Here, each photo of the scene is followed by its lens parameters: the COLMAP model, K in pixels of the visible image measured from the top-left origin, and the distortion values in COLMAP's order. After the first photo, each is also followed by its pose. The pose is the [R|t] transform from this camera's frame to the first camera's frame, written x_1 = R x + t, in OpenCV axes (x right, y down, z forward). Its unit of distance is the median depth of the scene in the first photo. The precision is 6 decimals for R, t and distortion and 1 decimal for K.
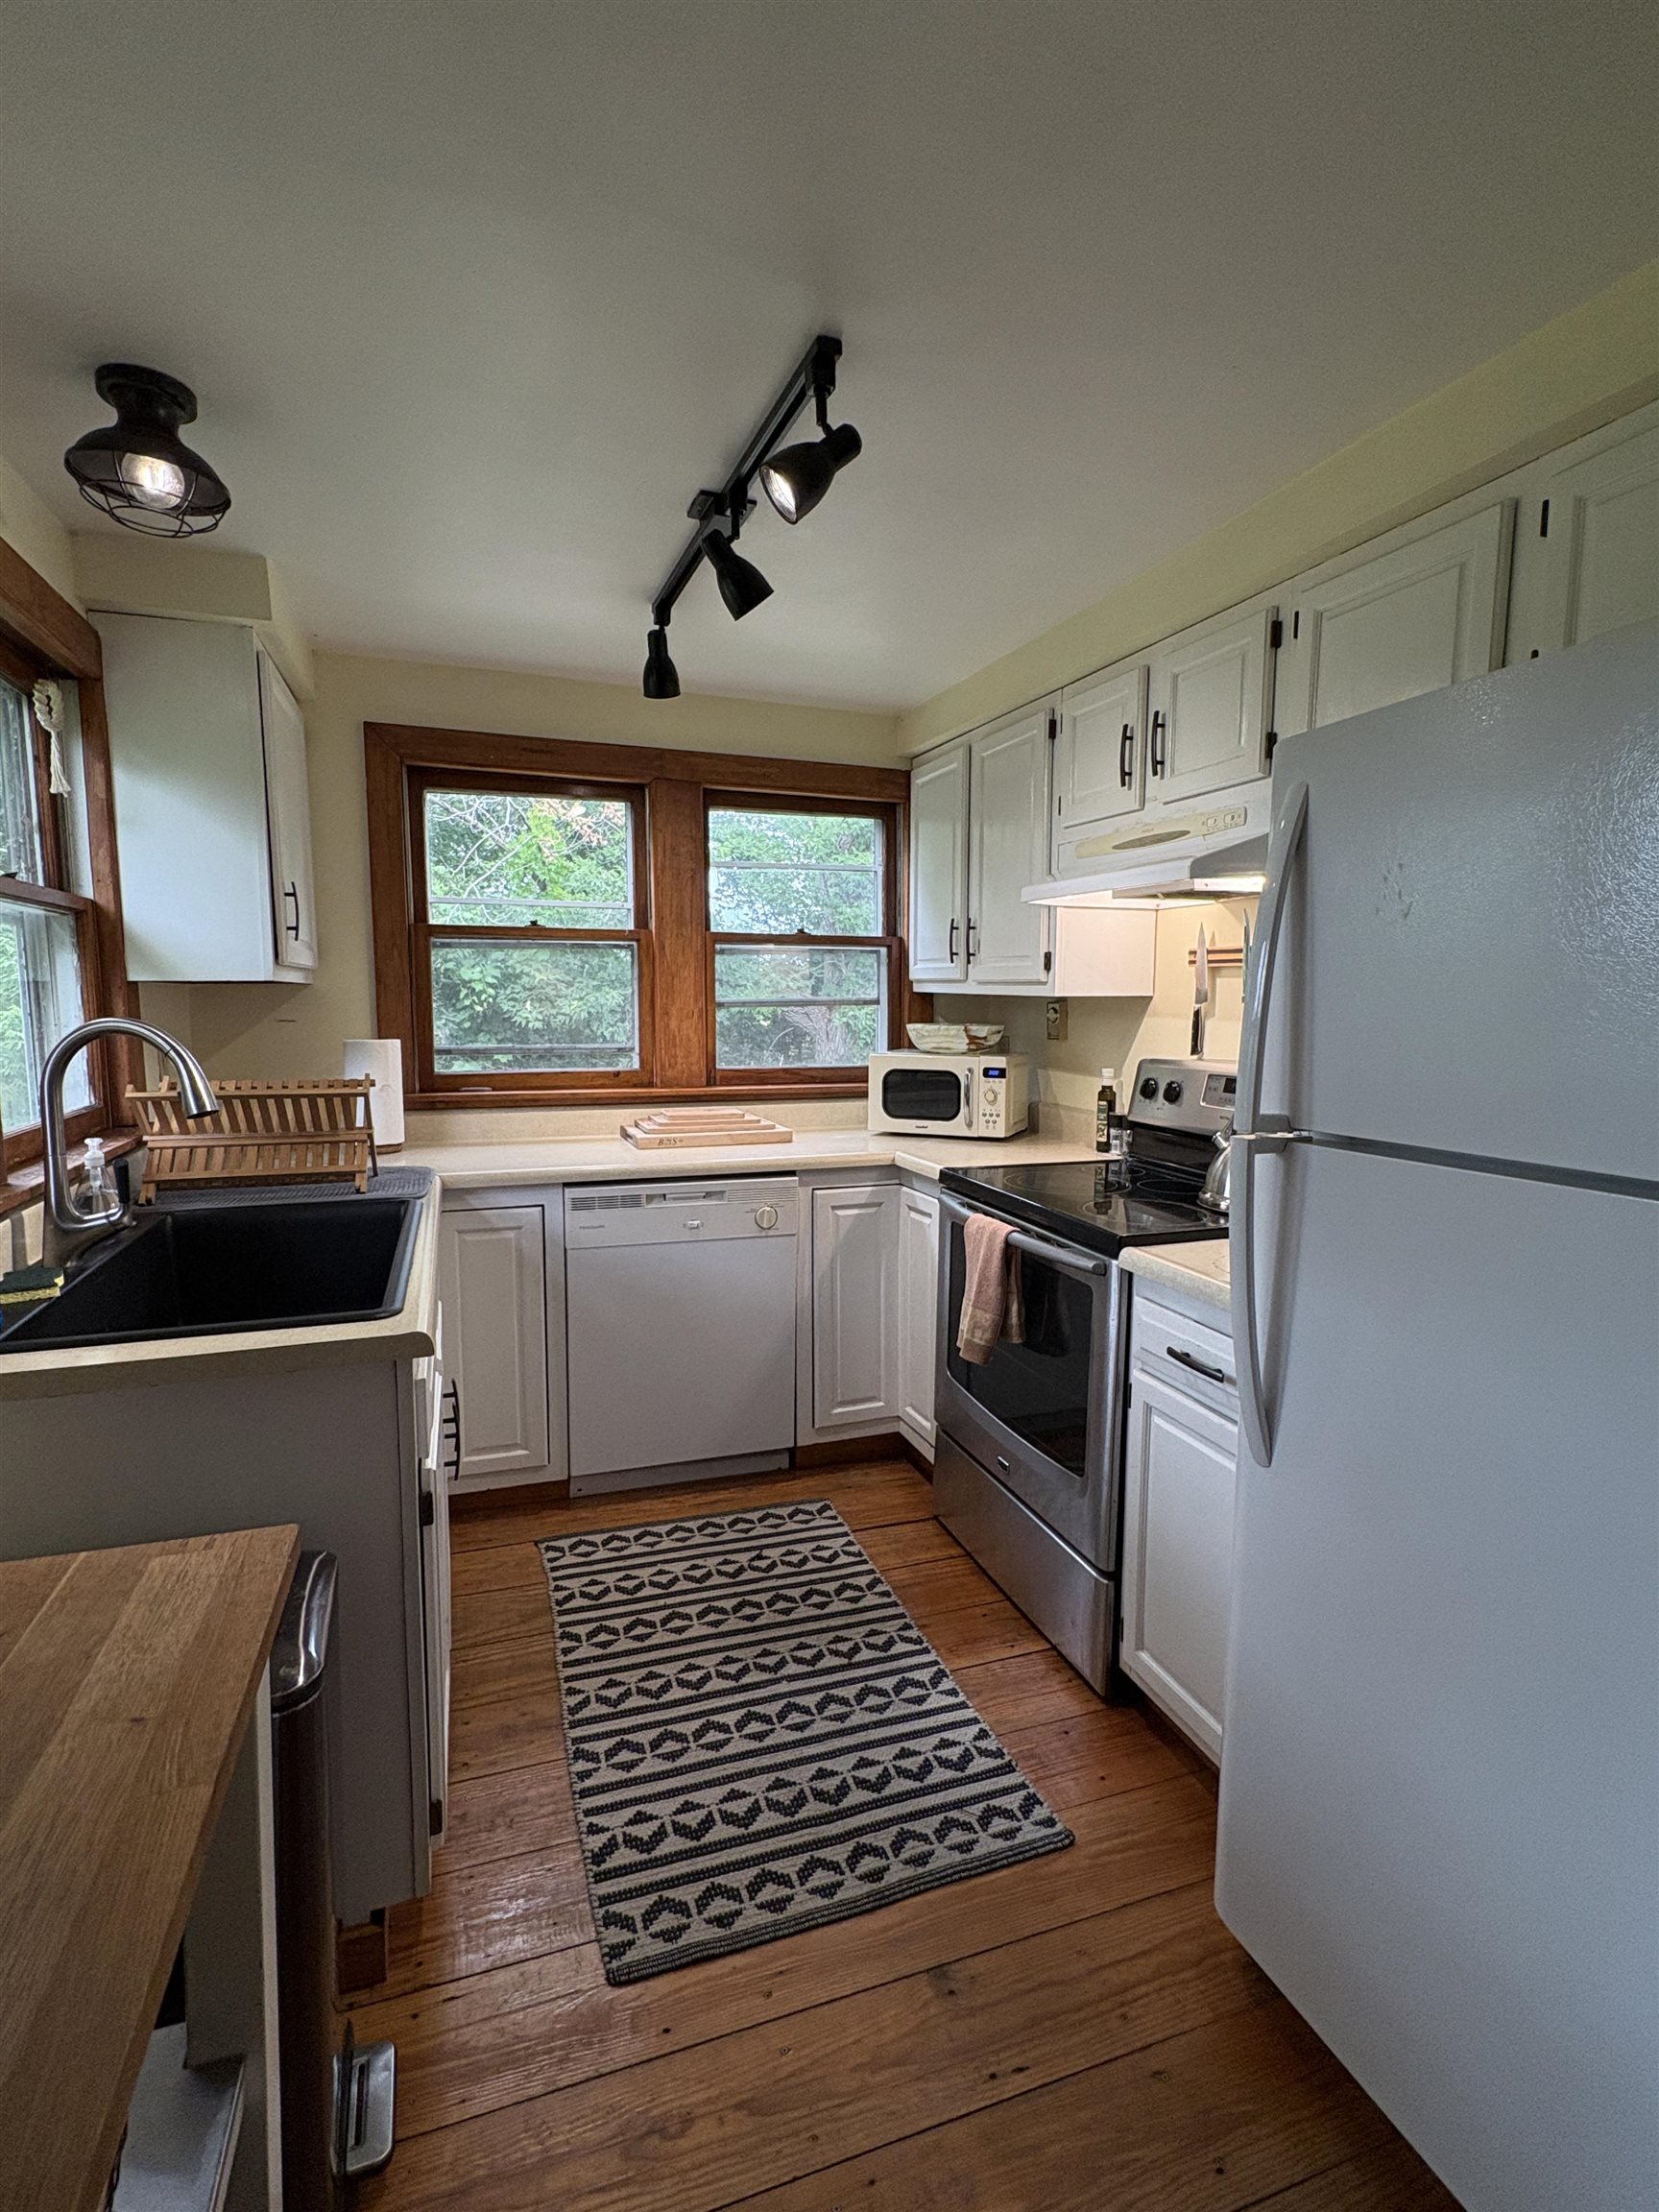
lens RADIAL K [[1052.3, 0, 832.4], [0, 1052.3, 1103.0], [0, 0, 1]] dist [0.001323, 0.001245]
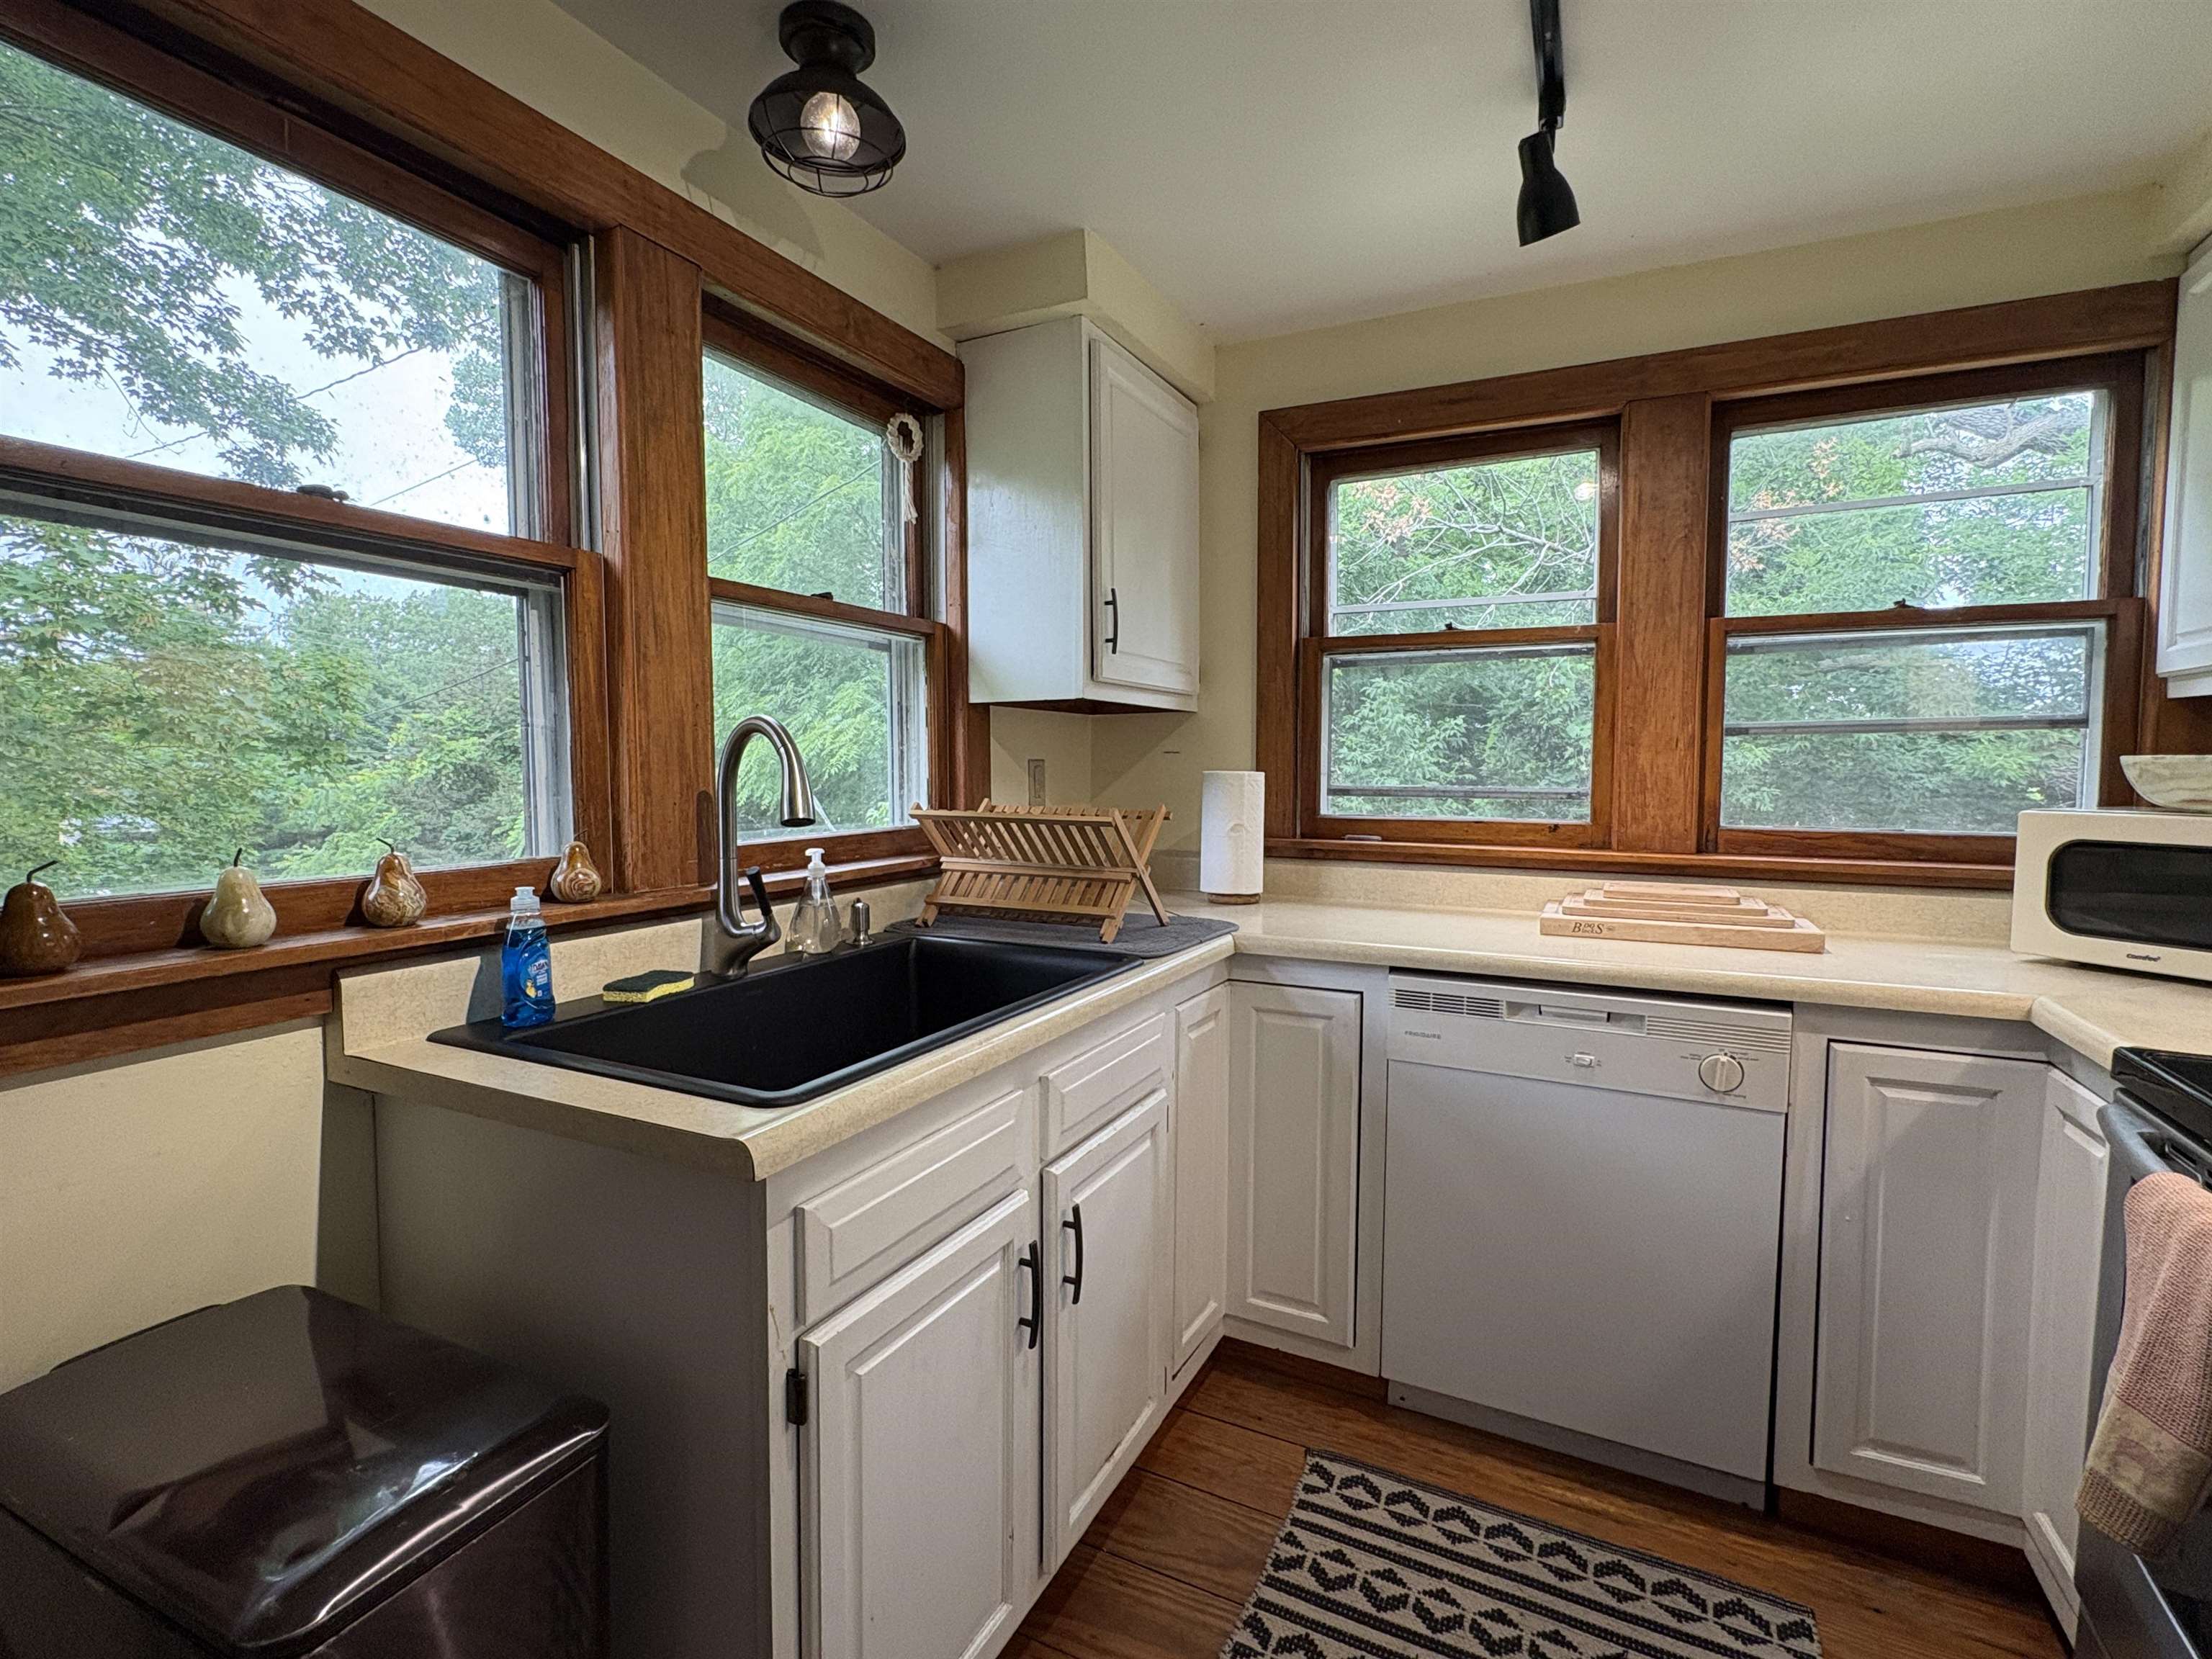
lens RADIAL K [[1052.3, 0, 1095.9], [0, 1052.3, 829.0], [0, 0, 1]] dist [0.001323, 0.001245]
pose [[0.688552, 0.043159, -0.723901, 0.116611], [-0.073174, 0.997268, -0.010144, 0.003898], [0.721485, 0.059955, 0.689829, 0.329080]]
